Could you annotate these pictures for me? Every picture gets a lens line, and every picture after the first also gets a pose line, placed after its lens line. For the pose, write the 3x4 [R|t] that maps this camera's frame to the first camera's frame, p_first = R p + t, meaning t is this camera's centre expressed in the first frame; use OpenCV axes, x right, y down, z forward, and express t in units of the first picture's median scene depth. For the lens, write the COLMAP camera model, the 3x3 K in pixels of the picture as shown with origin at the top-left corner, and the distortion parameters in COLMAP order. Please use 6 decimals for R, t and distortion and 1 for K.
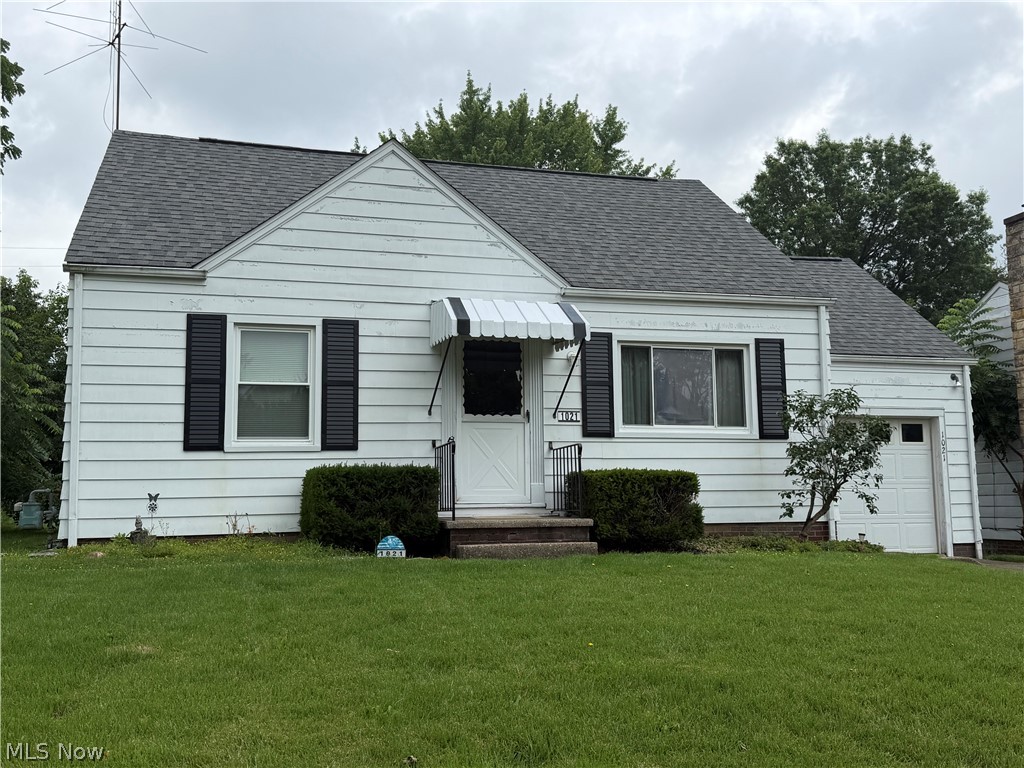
lens RADIAL K [[1018.4, 0, 512.0], [0, 1018.4, 384.0], [0, 0, 1]] dist [0.174773, -0.455113]
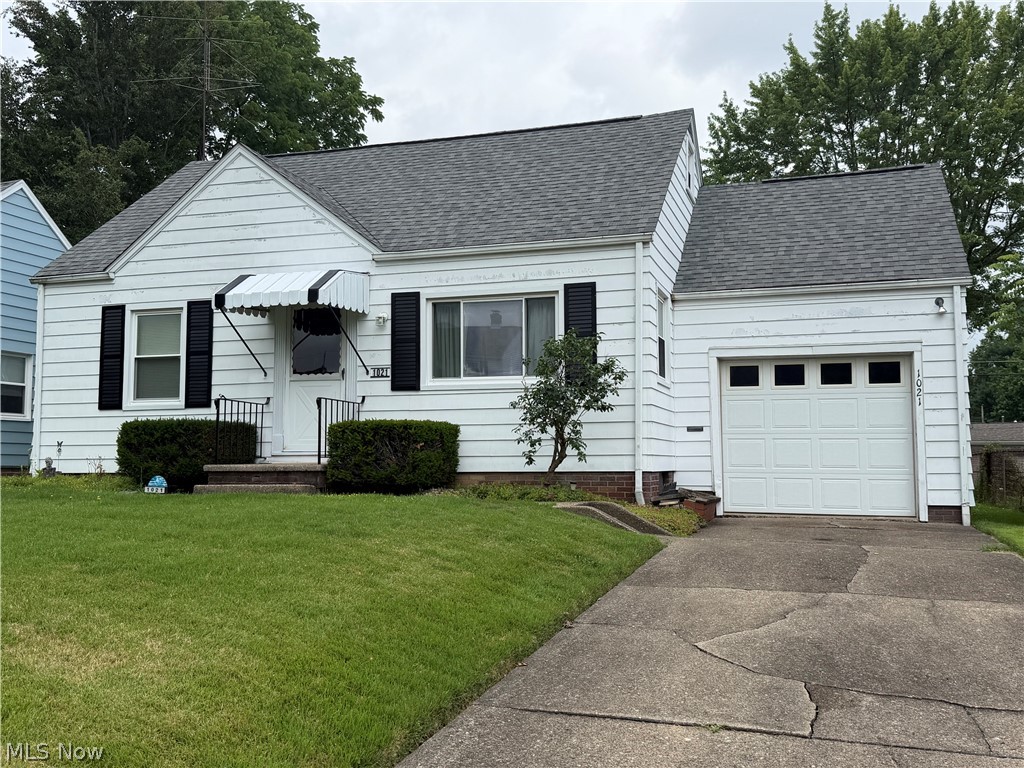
lens RADIAL K [[1018.4, 0, 512.0], [0, 1018.4, 384.0], [0, 0, 1]] dist [0.174773, -0.455113]
pose [[0.824116, -0.032093, -0.565512, 0.786870], [0.054575, 0.998248, 0.022880, 0.026907], [0.563786, -0.049718, 0.824423, 0.181256]]
